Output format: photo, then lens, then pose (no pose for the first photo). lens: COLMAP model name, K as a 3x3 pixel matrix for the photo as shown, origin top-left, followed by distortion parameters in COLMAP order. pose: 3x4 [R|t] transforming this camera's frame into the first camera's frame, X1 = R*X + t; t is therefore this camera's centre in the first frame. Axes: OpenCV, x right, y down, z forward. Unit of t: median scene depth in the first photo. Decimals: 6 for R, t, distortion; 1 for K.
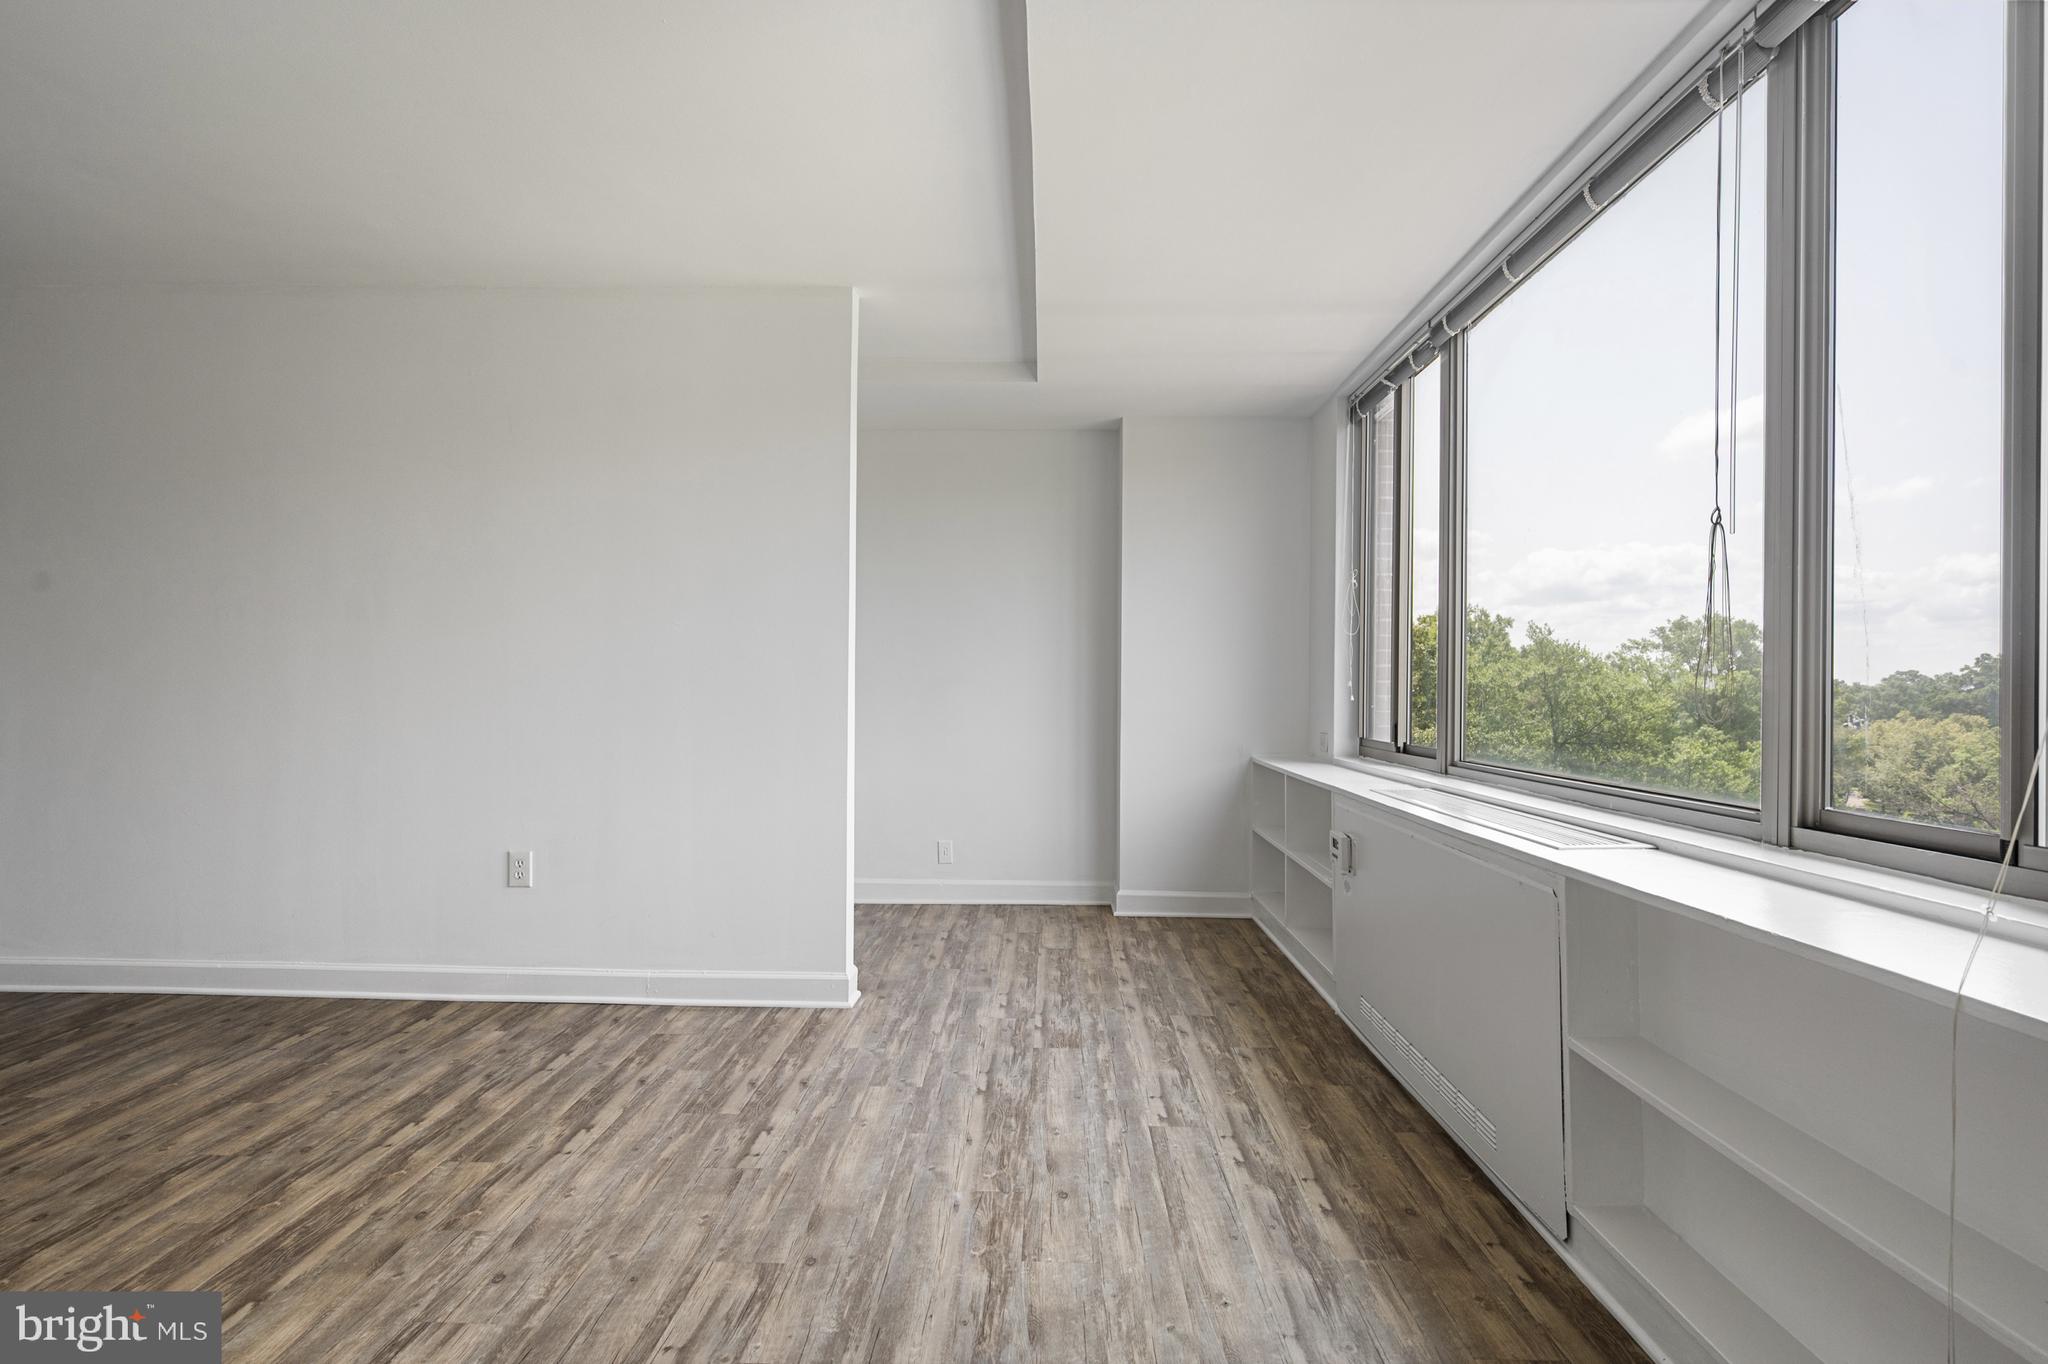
lens RADIAL K [[1073.4, 0, 1018.5], [0, 1073.4, 693.3], [0, 0, 1]] dist [-0.004204, 0.001168]
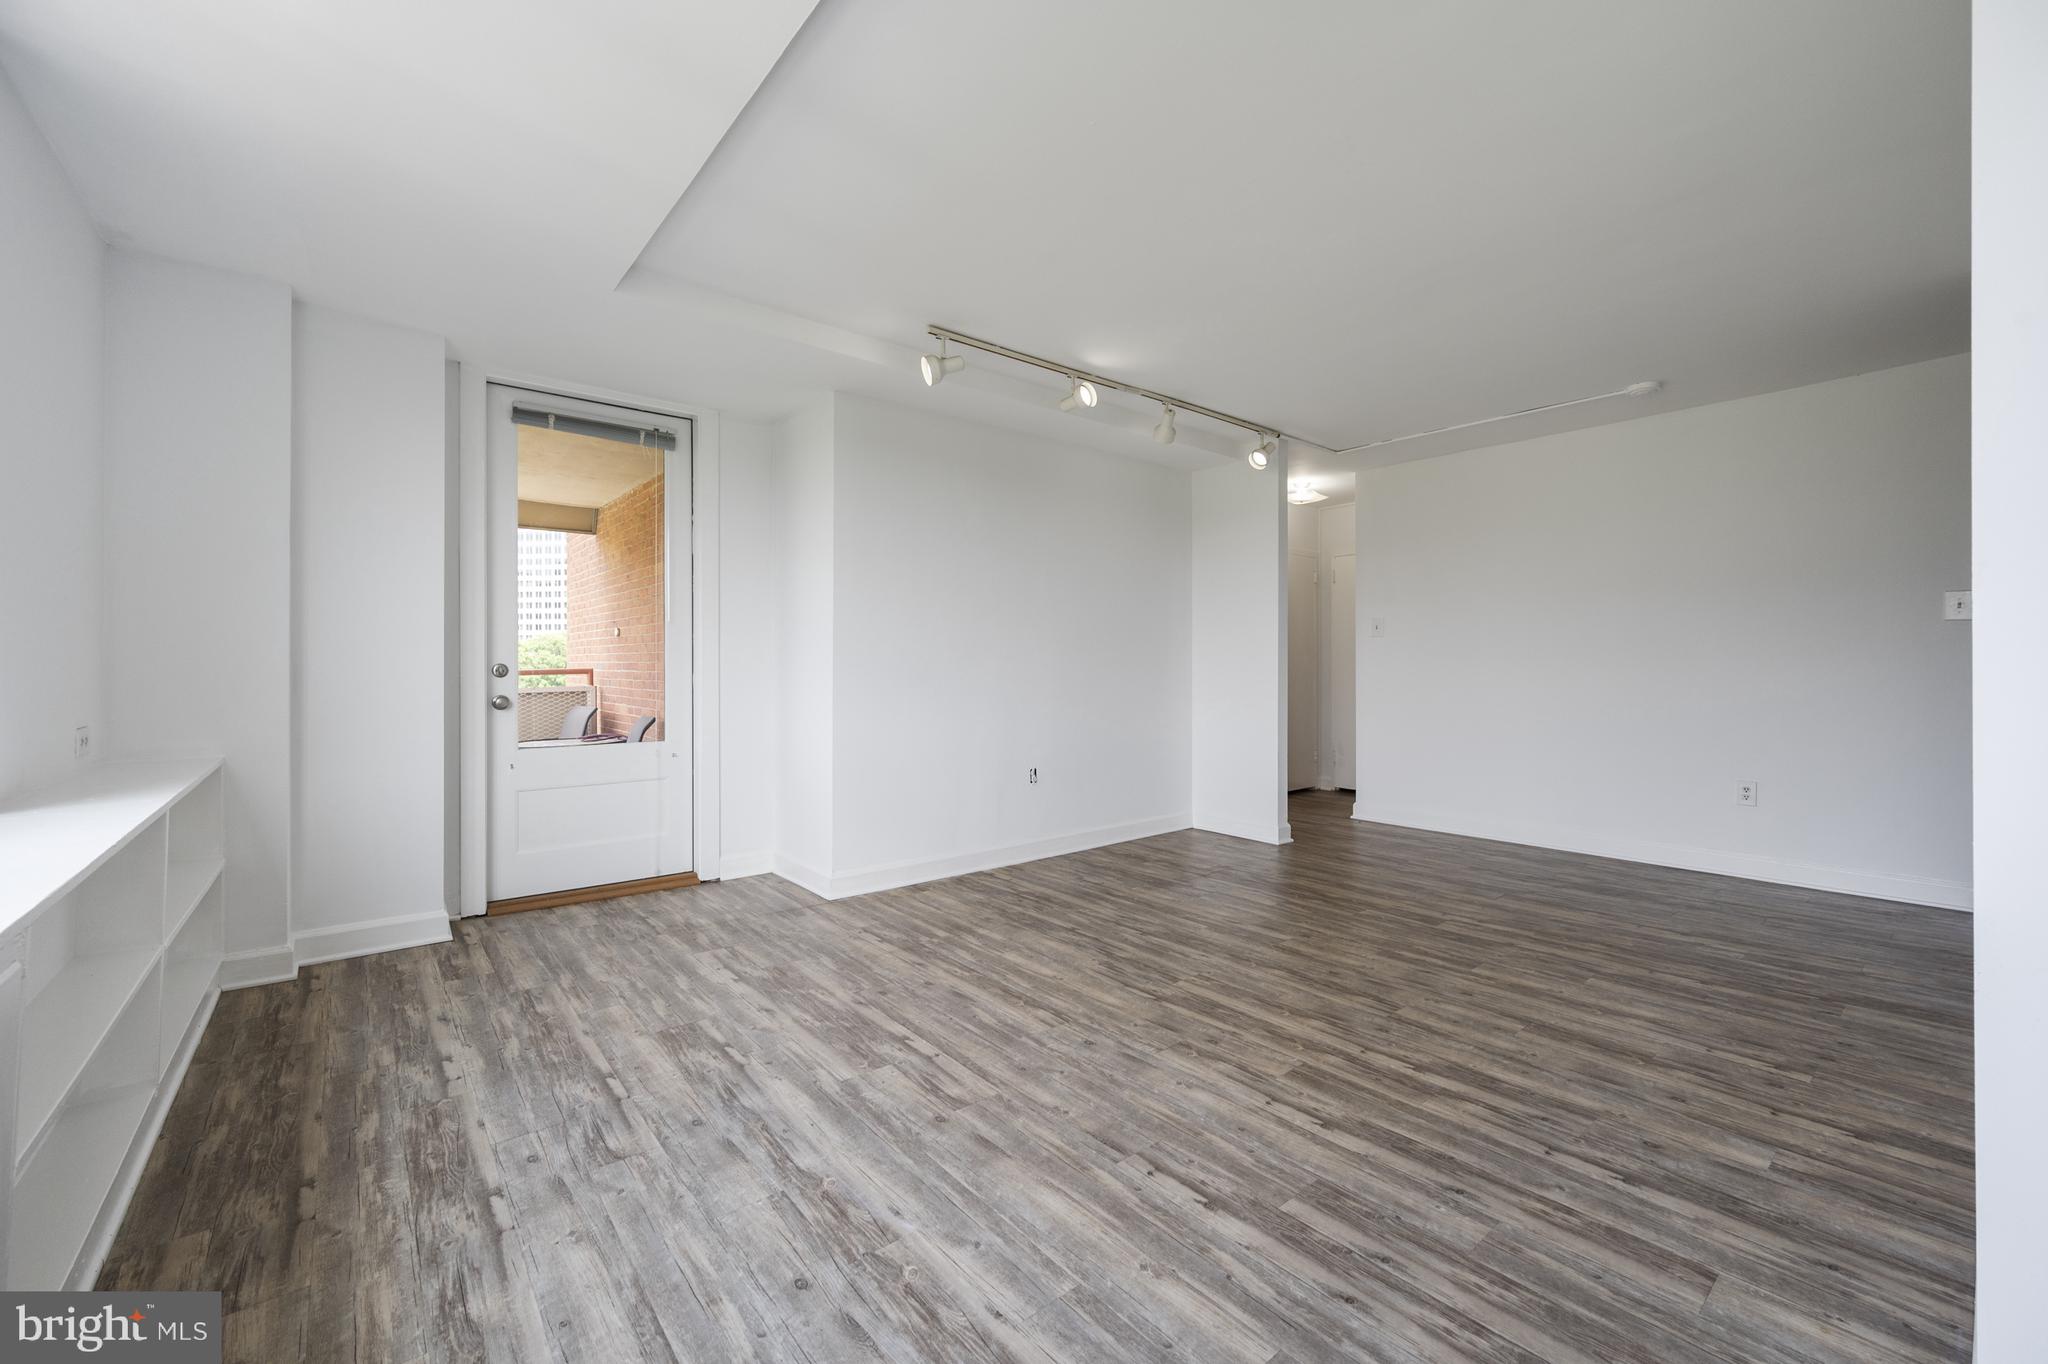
lens RADIAL K [[817.1, 0, 1023.4], [0, 817.1, 672.8], [0, 0, 1]] dist [-0.001643, -0.000031]
pose [[-0.751591, -0.004151, -0.659617, 0.283176], [-0.007552, 0.999969, 0.002313, 0.001971], [0.659586, 0.006720, -0.751599, 1.370846]]
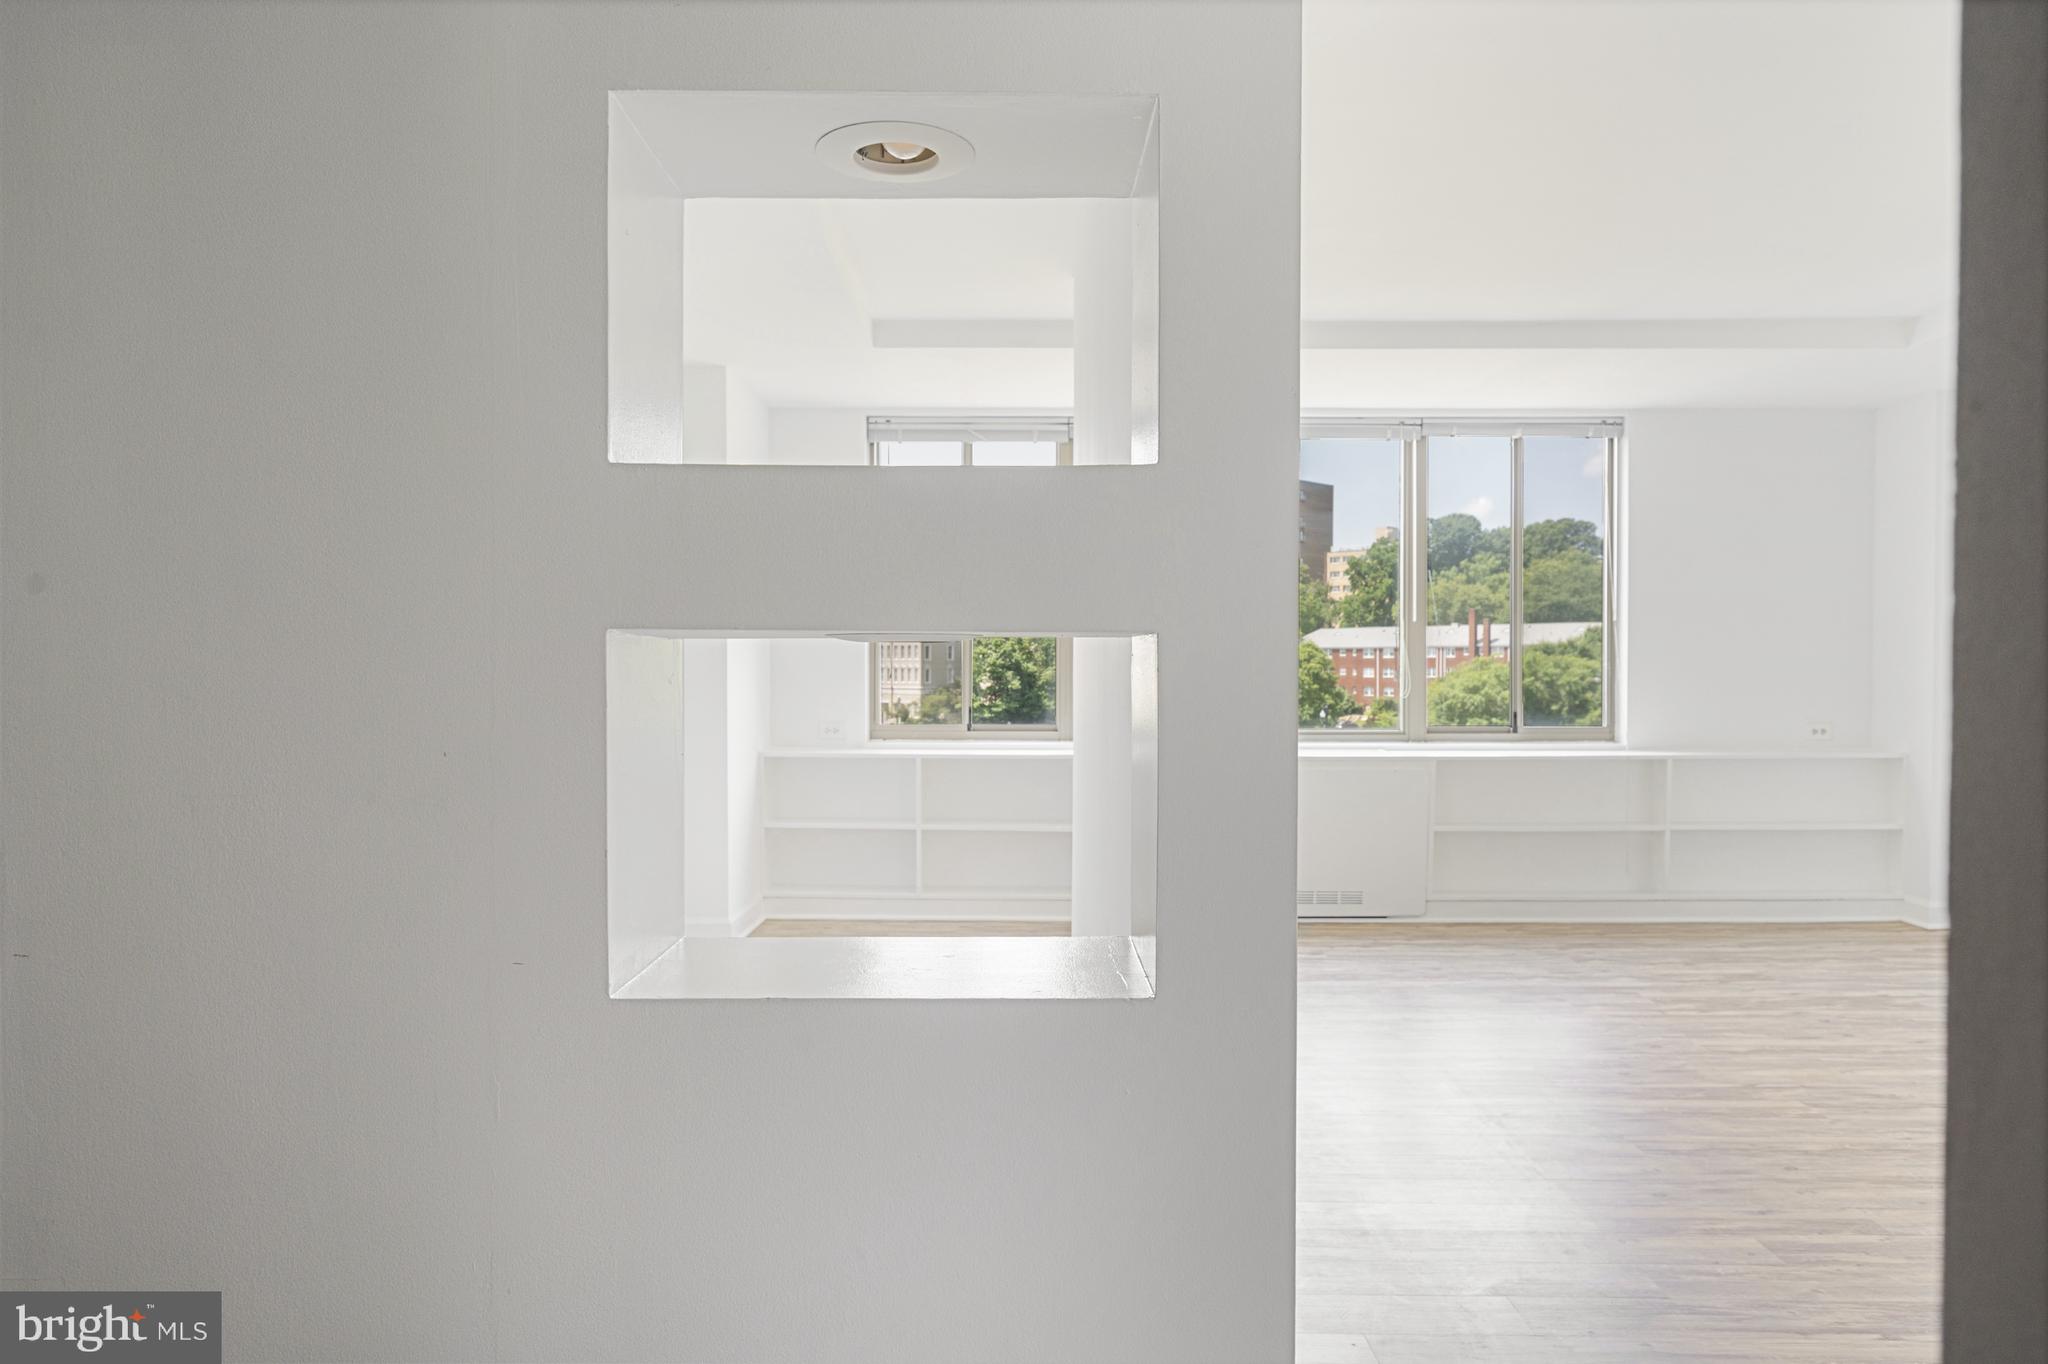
lens RADIAL K [[1366.2, 0, 1027.3], [0, 1366.2, 694.5], [0, 0, 1]] dist [0.004597, -0.000350]
pose [[-0.035561, -0.026693, 0.999011, -1.926467], [0.001754, 0.999640, 0.026772, -0.047841], [-0.999366, 0.002704, -0.035501, 1.540280]]
